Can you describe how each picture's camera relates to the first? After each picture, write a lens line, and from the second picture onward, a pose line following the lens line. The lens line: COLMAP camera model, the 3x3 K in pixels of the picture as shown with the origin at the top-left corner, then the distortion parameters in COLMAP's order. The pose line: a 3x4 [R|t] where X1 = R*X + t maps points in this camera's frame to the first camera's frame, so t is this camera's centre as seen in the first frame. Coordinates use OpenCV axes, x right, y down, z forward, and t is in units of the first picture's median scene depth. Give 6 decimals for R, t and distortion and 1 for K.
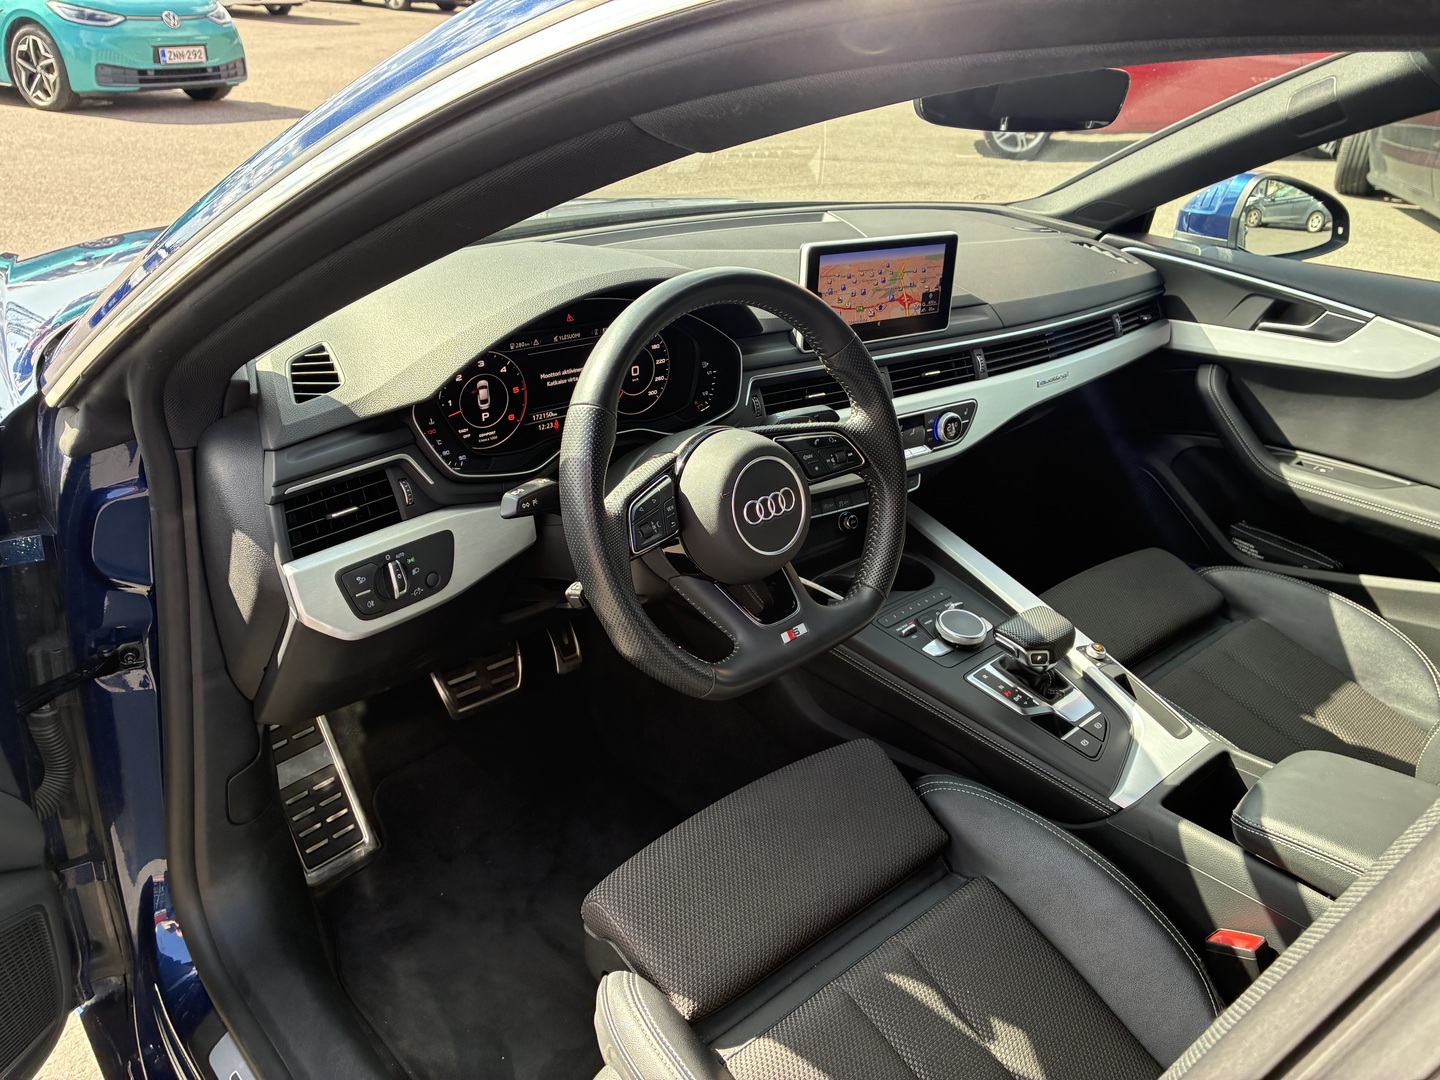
lens RADIAL K [[1115.1, 0, 718.9], [0, 1115.1, 541.4], [0, 0, 1]] dist [0.011715, -0.001339]
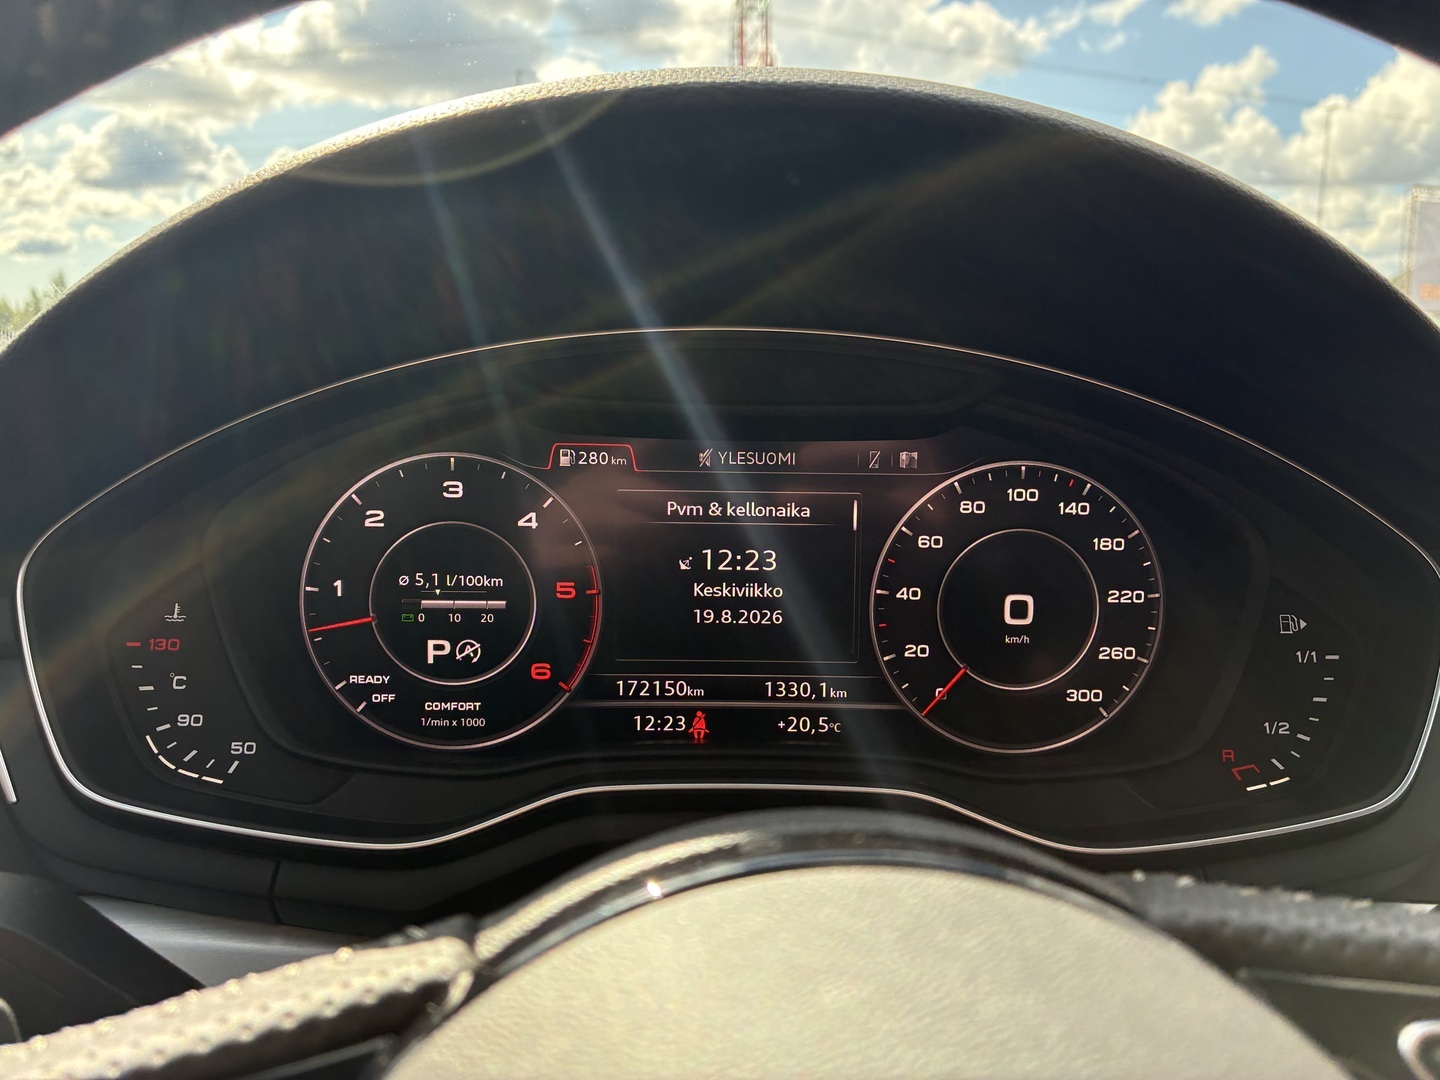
lens RADIAL K [[1115.1, 0, 719.7], [0, 1115.1, 540.6], [0, 0, 1]] dist [0.011715, -0.001339]
pose [[0.771105, 0.060346, -0.633841, 0.053995], [-0.259086, 0.939093, -0.225785, -0.080780], [0.581611, 0.338324, 0.739774, 0.720861]]
